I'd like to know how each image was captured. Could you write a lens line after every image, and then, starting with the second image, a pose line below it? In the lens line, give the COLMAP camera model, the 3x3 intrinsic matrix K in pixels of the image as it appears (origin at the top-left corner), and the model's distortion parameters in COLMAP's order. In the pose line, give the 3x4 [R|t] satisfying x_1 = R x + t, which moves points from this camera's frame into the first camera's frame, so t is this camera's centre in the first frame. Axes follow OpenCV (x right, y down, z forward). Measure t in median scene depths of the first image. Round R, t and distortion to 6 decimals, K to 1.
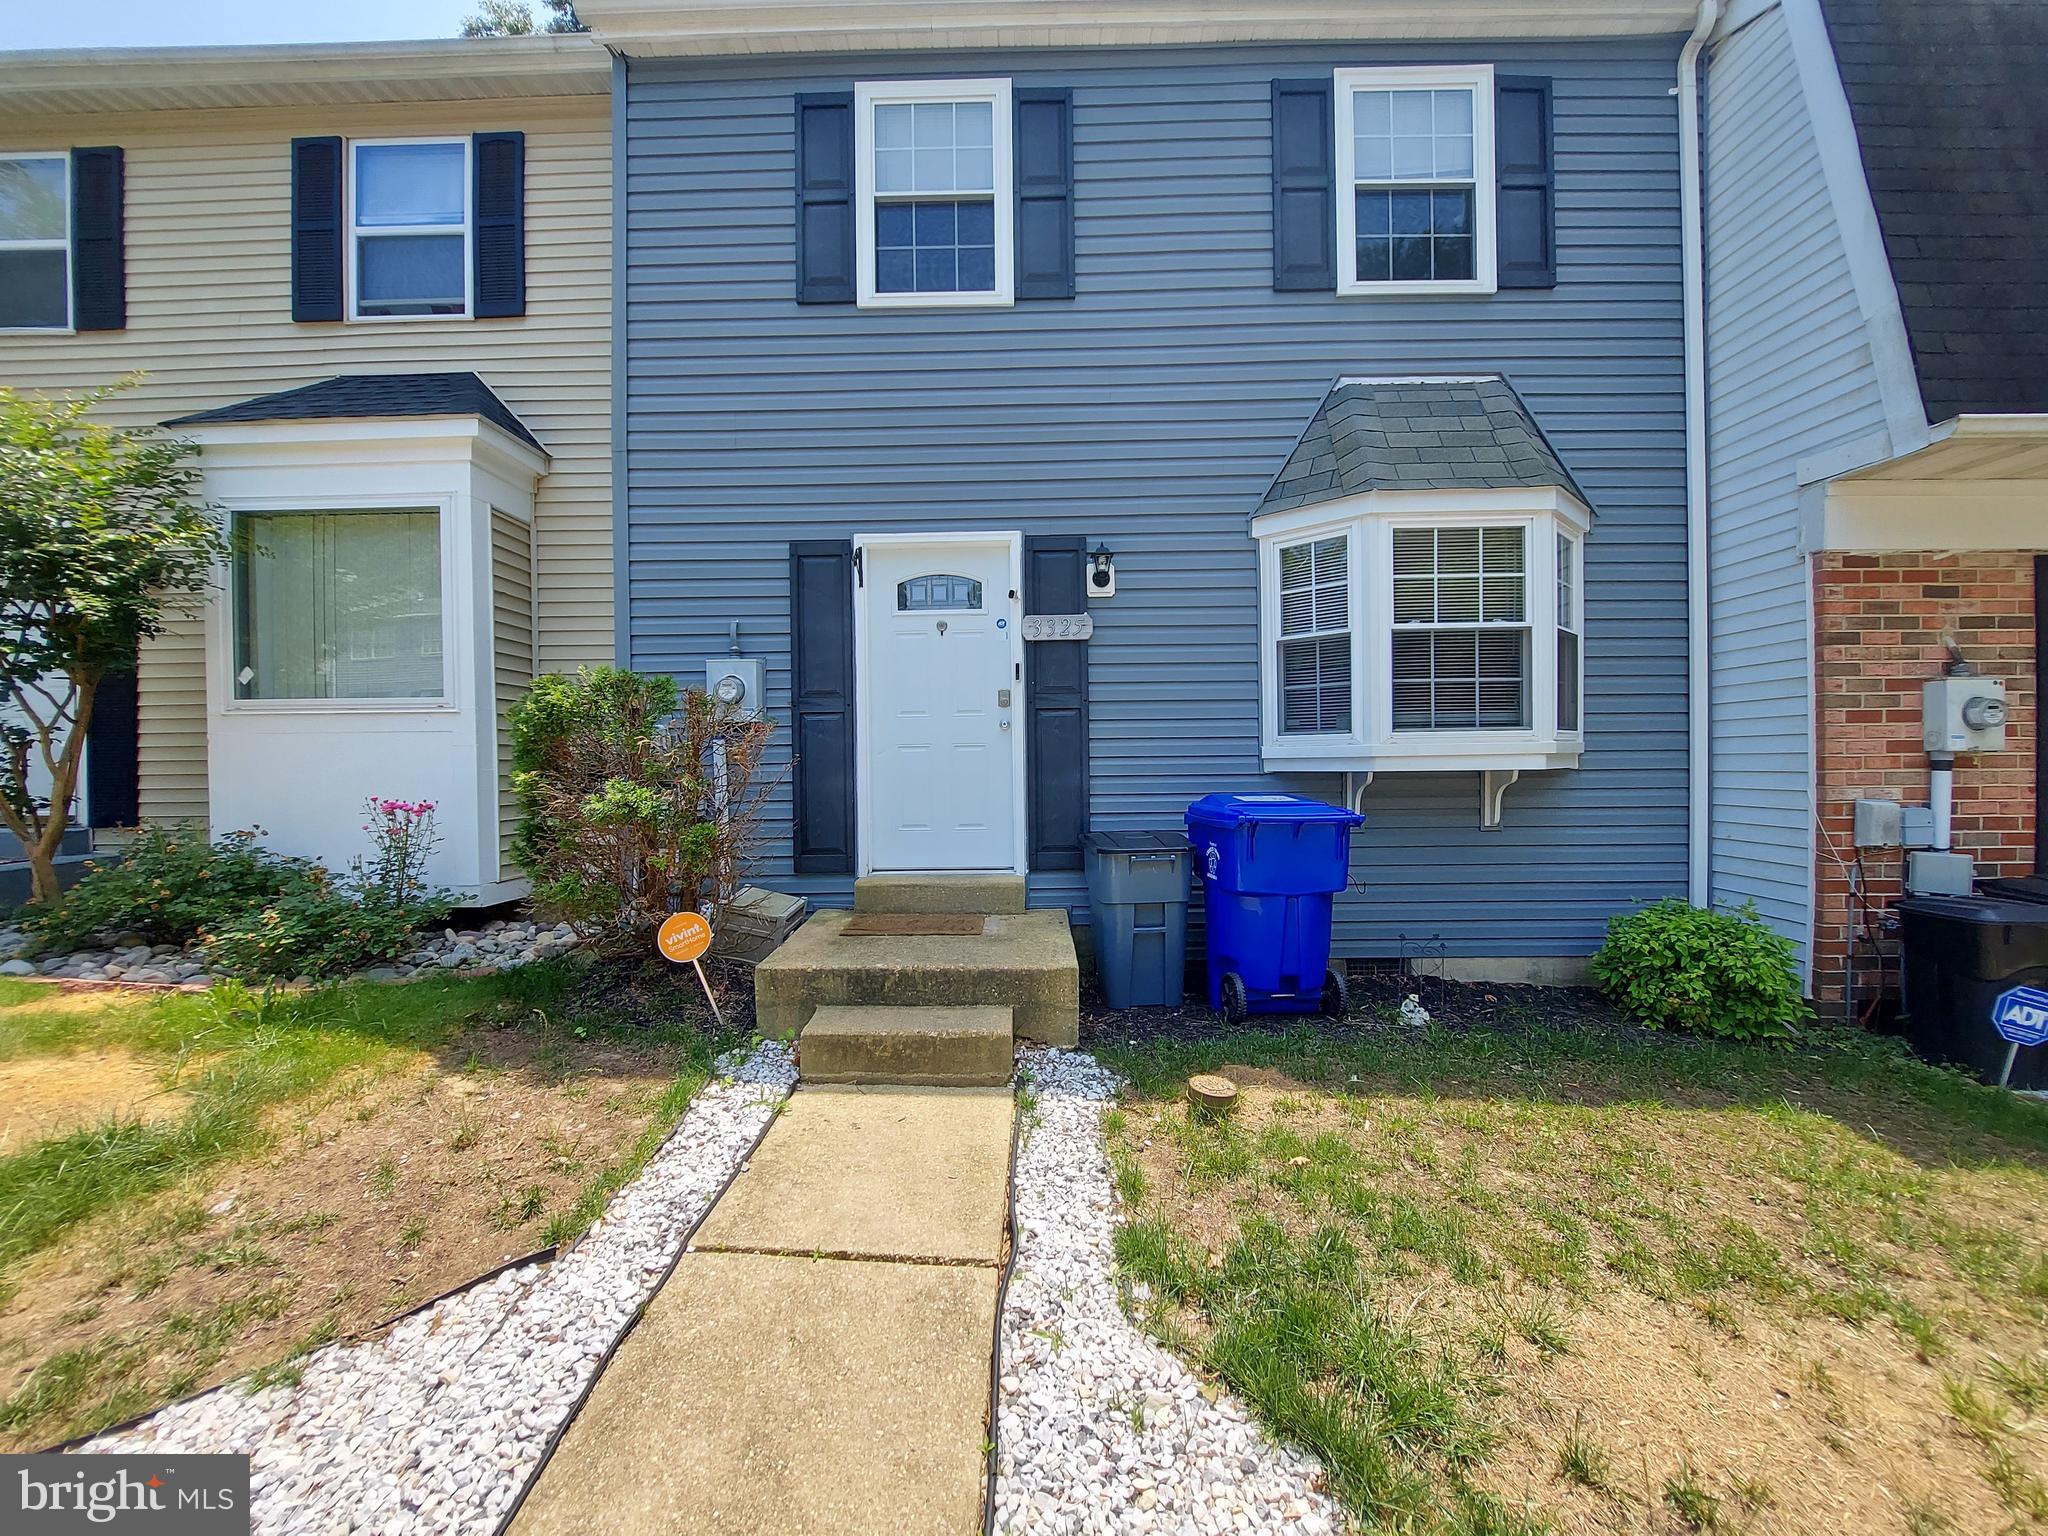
lens RADIAL K [[812.5, 0, 1008.7], [0, 812.5, 759.6], [0, 0, 1]] dist [-0.017042, 0.001802]
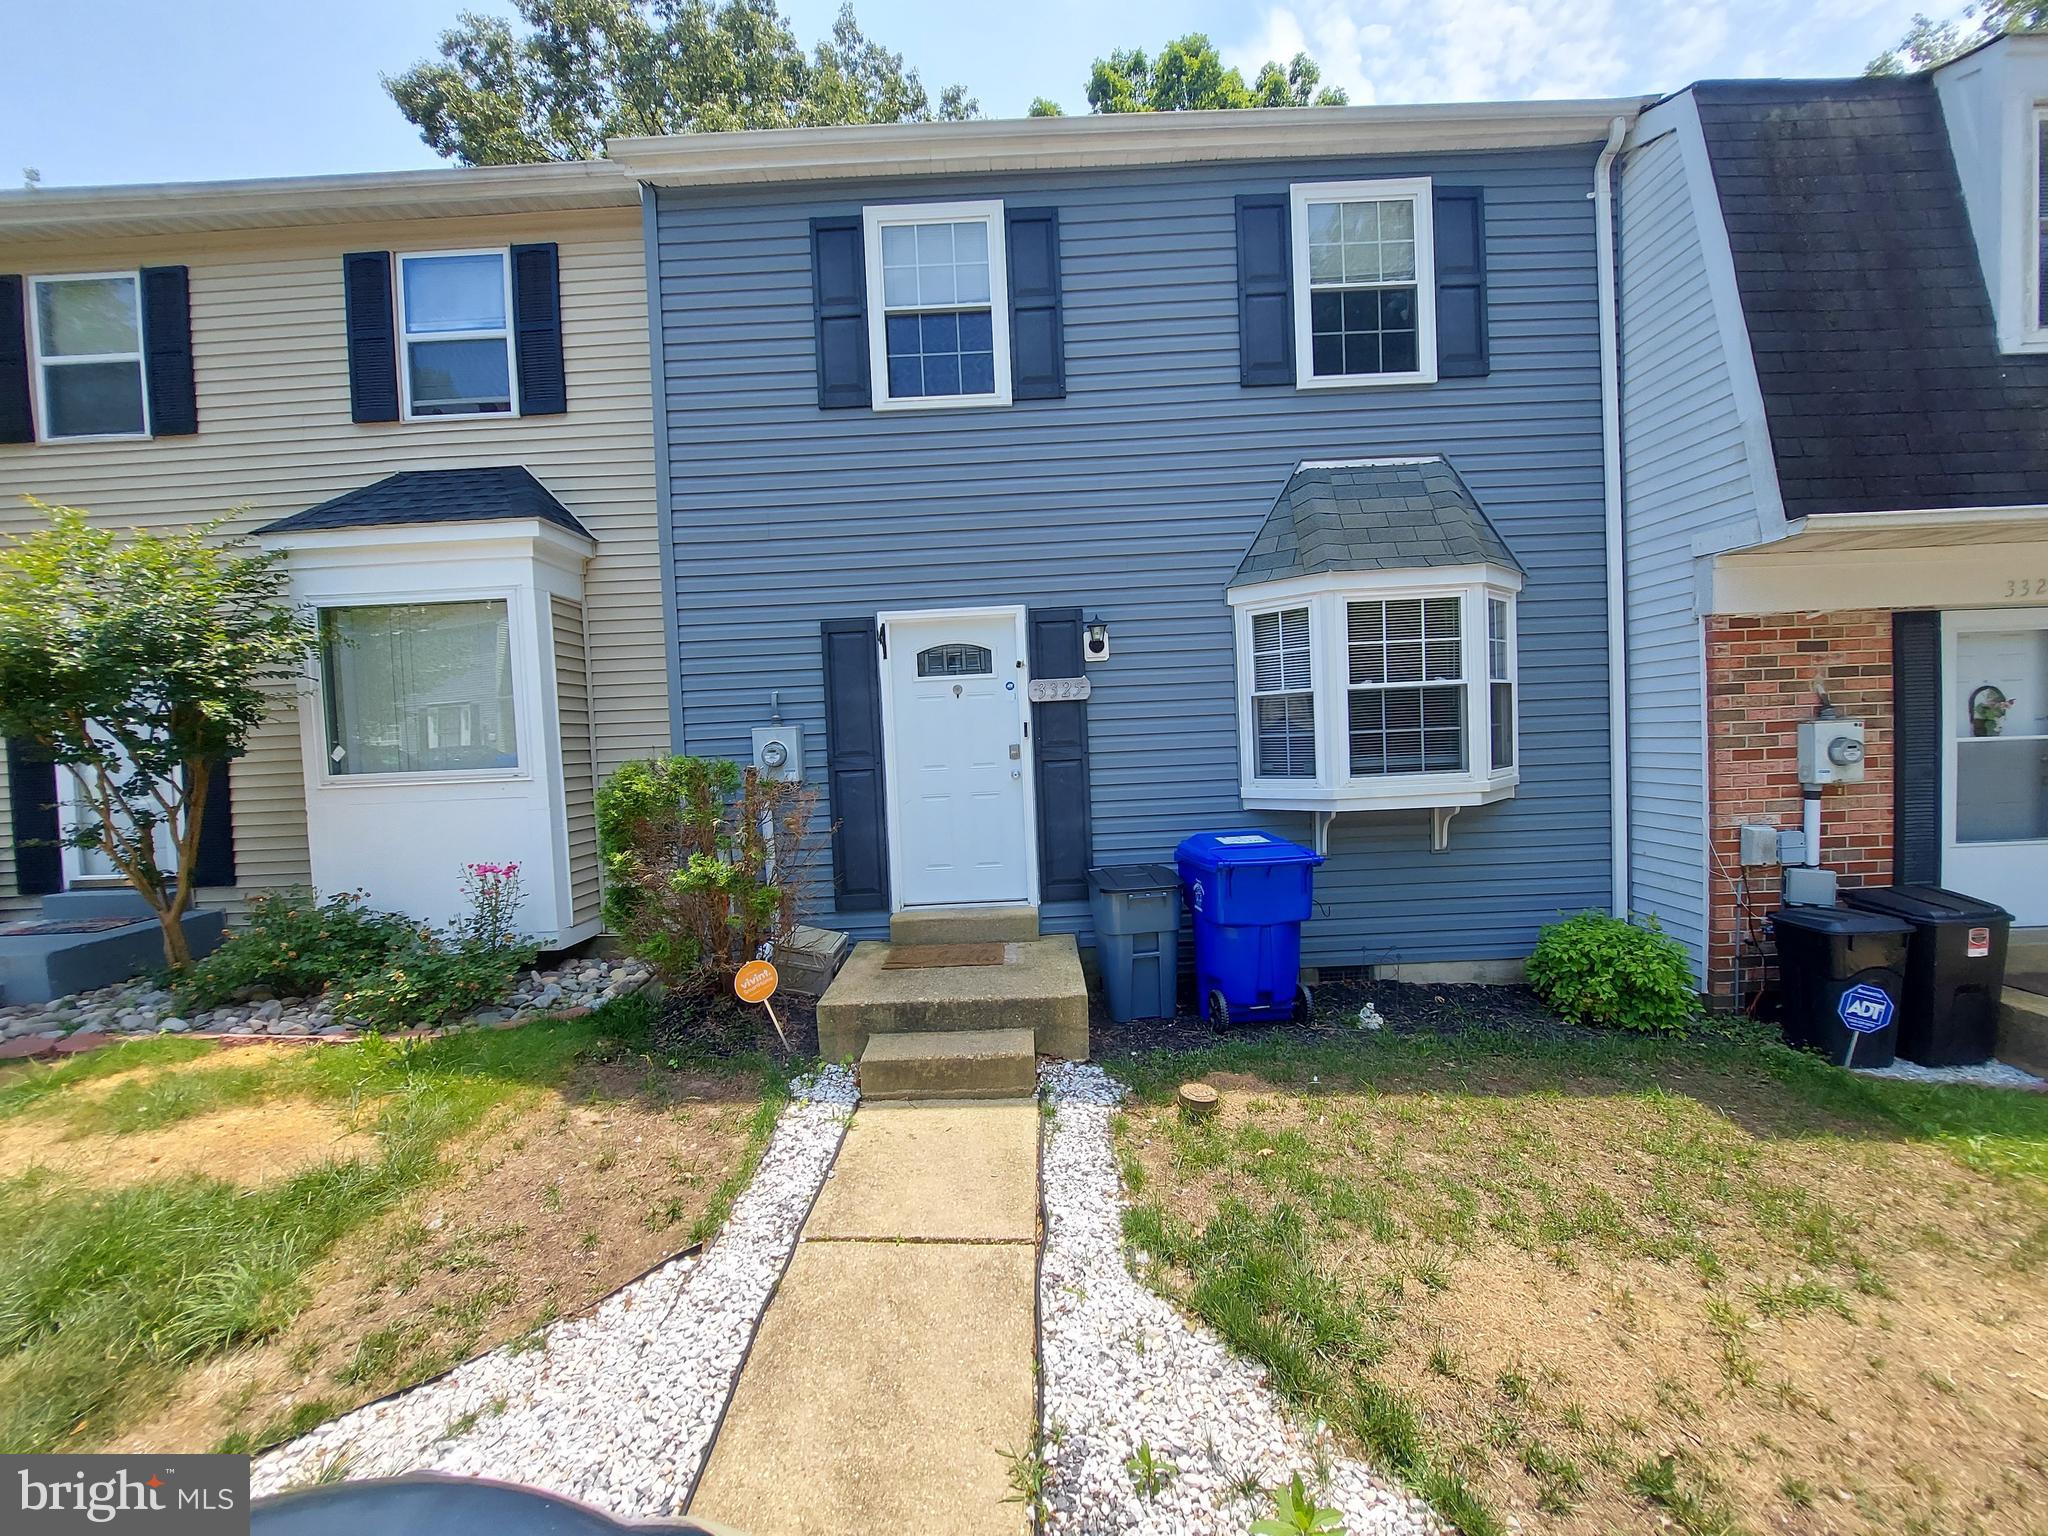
lens RADIAL K [[814.6, 0, 1019.9], [0, 814.6, 763.7], [0, 0, 1]] dist [-0.012343, -0.000516]
pose [[0.999377, -0.032885, 0.012826, -0.015794], [0.032485, 0.999016, 0.030210, -0.112023], [-0.013807, -0.029774, 0.999461, -0.172066]]
